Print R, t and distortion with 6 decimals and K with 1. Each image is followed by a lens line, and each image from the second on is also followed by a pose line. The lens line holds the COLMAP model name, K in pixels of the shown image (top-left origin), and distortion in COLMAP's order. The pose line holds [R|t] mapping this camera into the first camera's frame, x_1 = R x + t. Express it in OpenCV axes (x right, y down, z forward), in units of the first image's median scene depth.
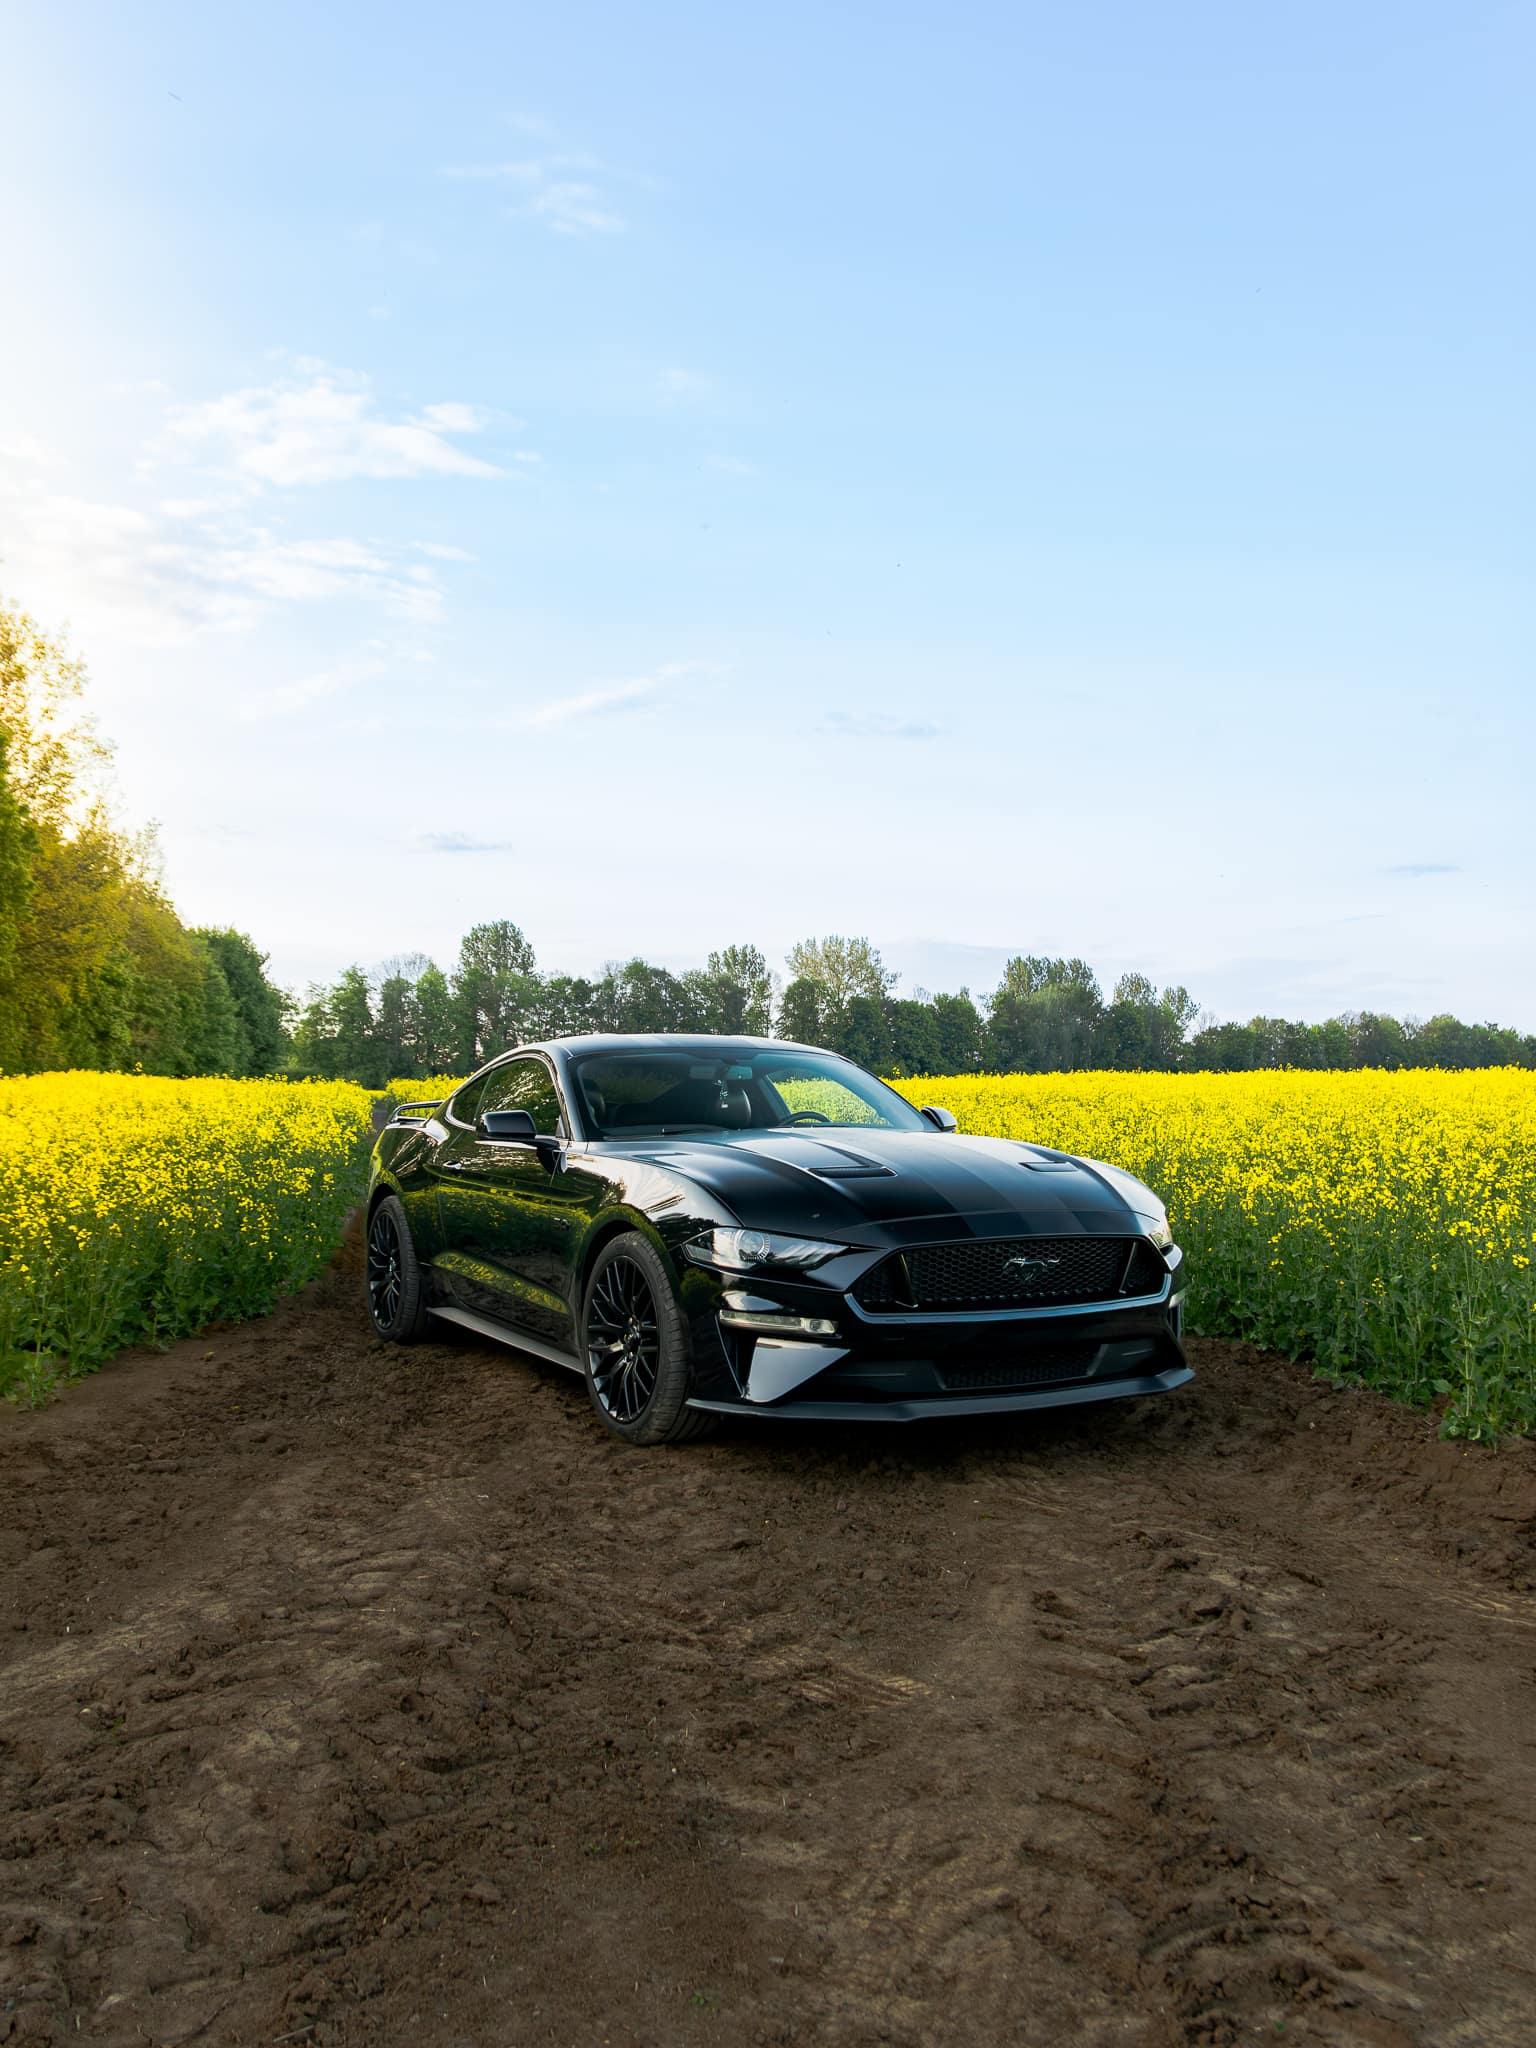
lens RADIAL K [[1784.8, 0, 768.0], [0, 1784.8, 1024.0], [0, 0, 1]] dist [0.009645, -0.009357]
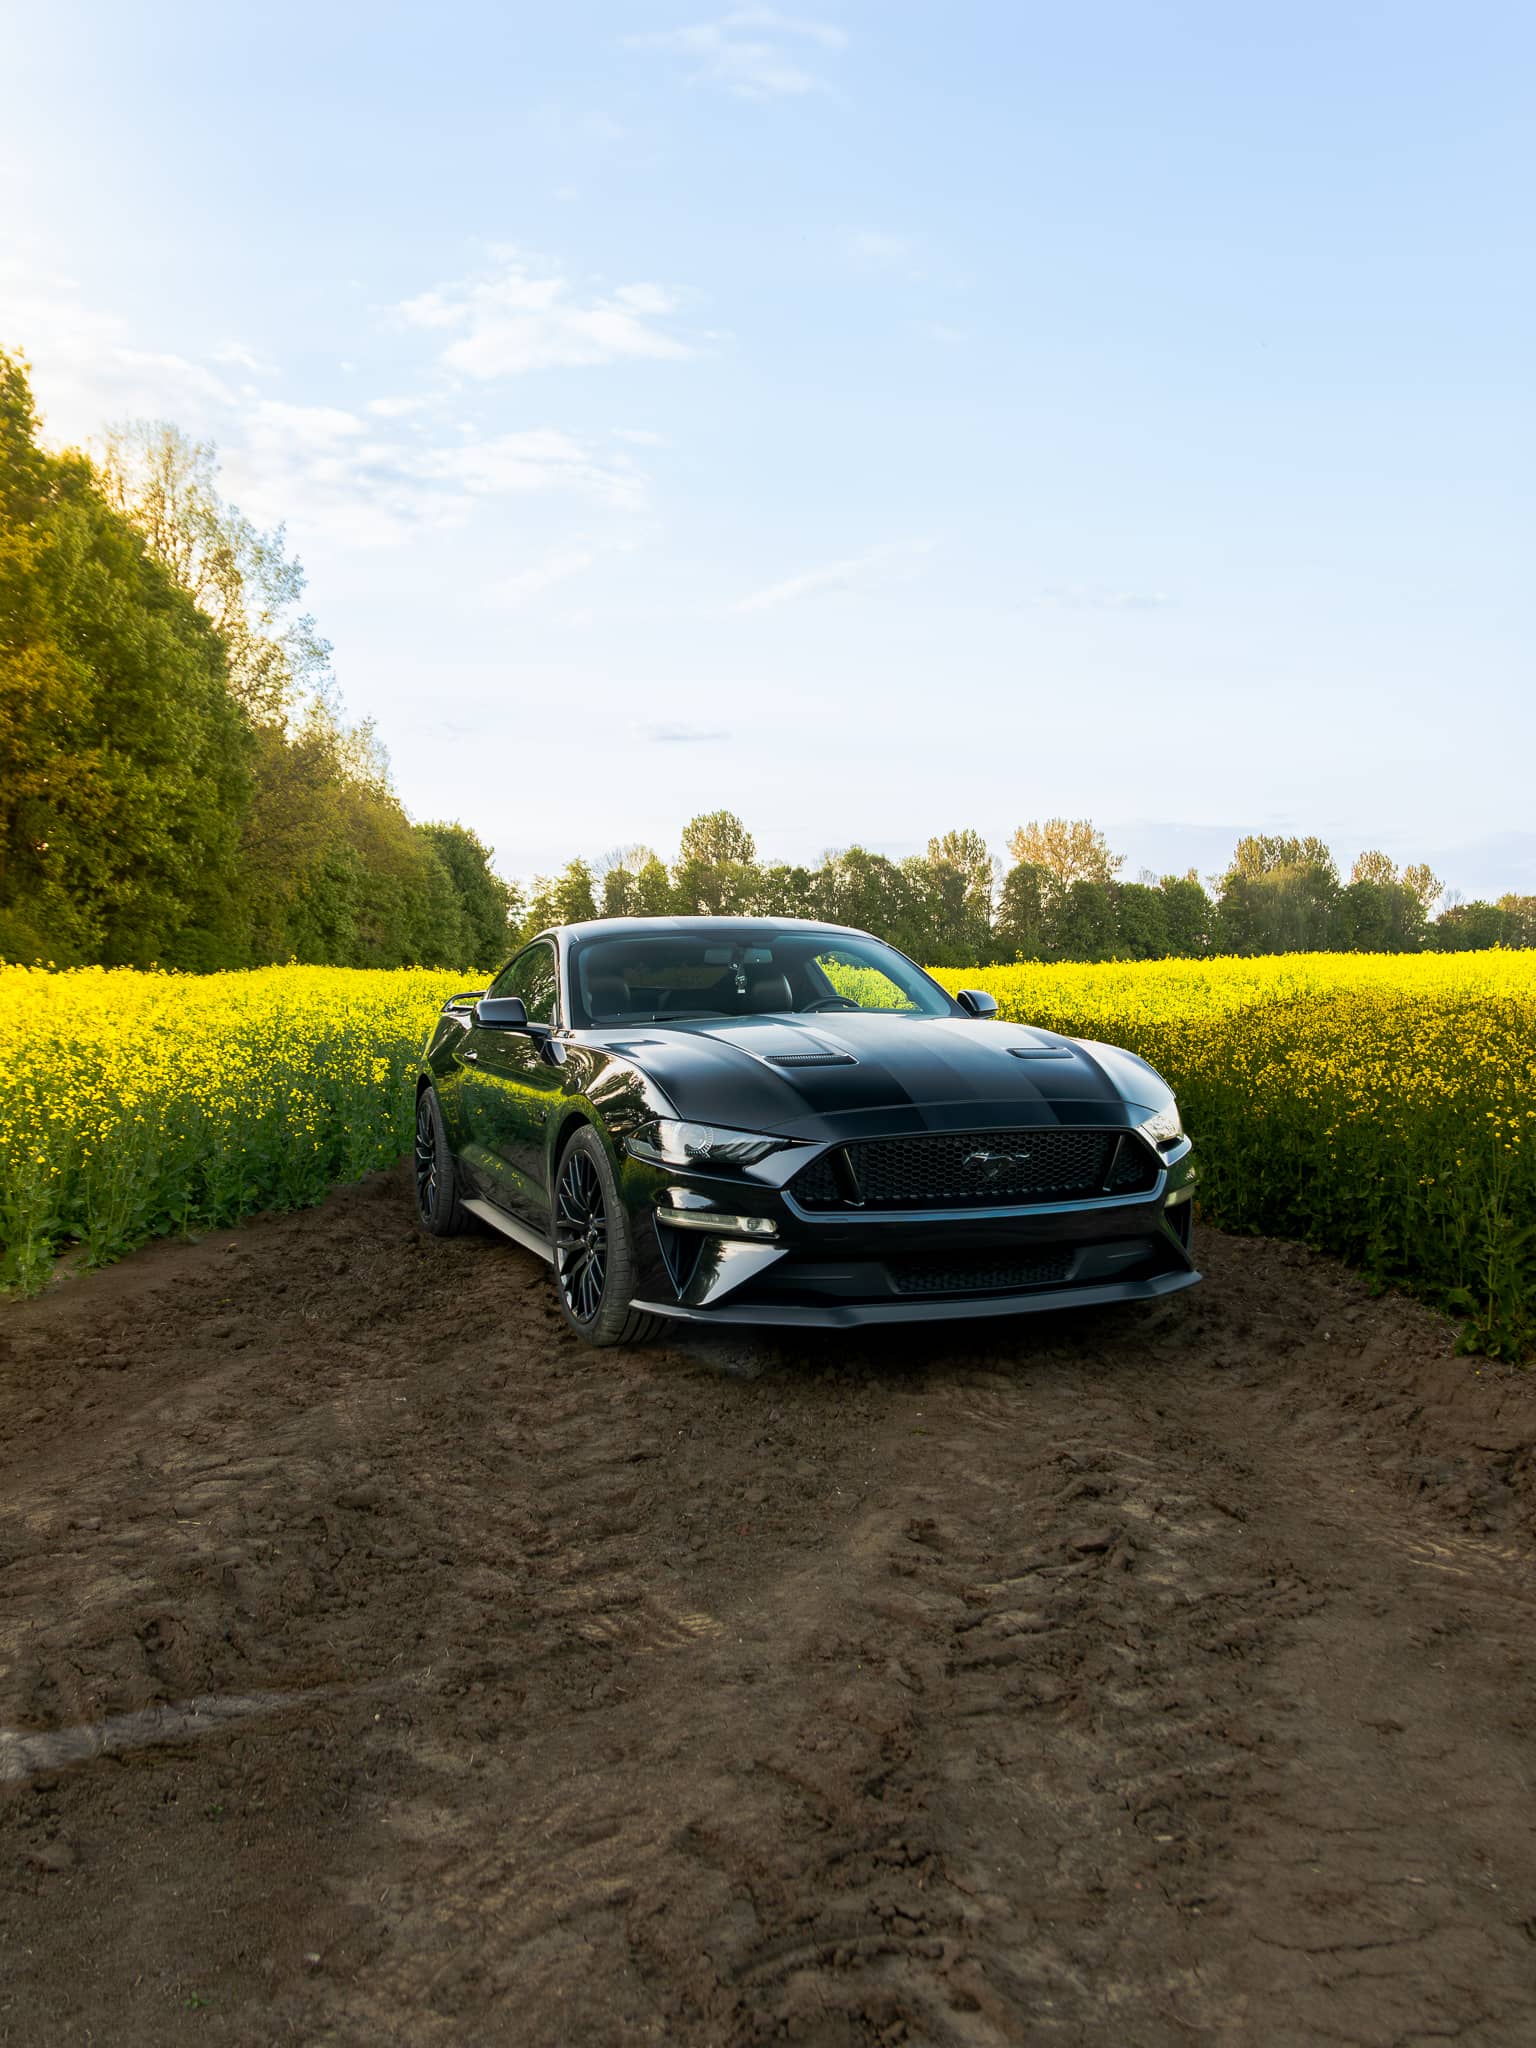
lens RADIAL K [[1784.8, 0, 768.0], [0, 1784.8, 1024.0], [0, 0, 1]] dist [0.009645, -0.009357]
pose [[0.992008, -0.007460, -0.125953, 0.006332], [0.015350, 0.997971, 0.061794, 0.000282], [0.125236, -0.063233, 0.990110, 0.003480]]
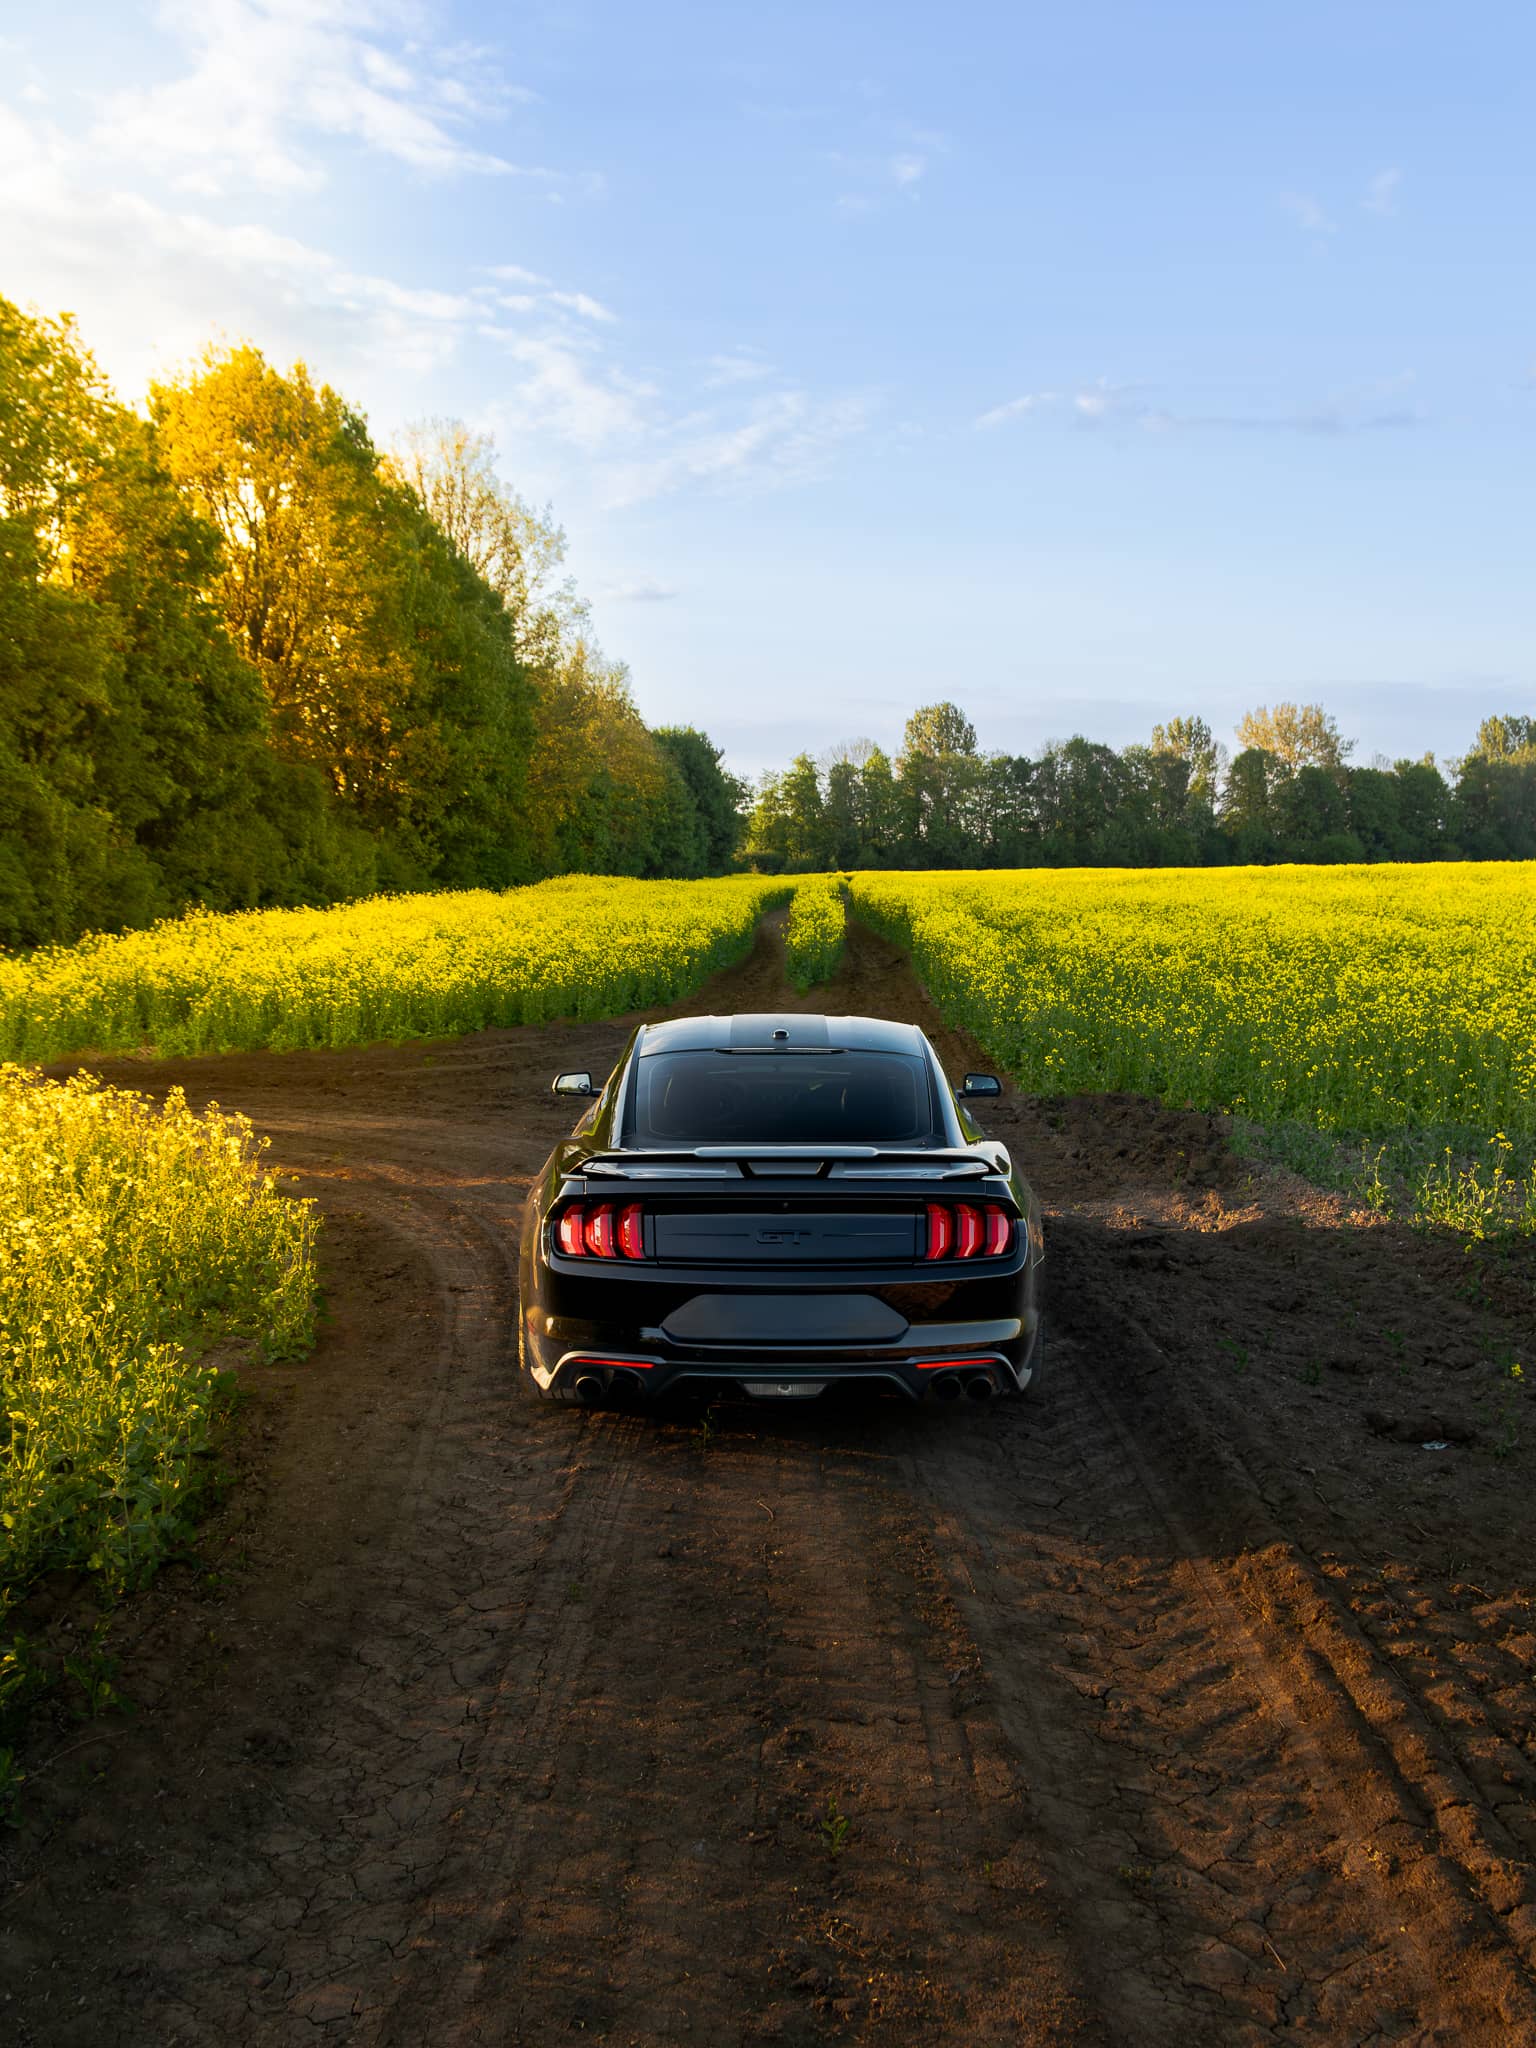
lens RADIAL K [[1817.3, 0, 746.6], [0, 1817.3, 1094.2], [0, 0, 1]] dist [0.000178, -0.003929]
pose [[0.964662, 0.017181, -0.262930, 0.044673], [0.025919, 0.986845, 0.159577, -0.012057], [0.262213, -0.160752, 0.951527, -0.130953]]
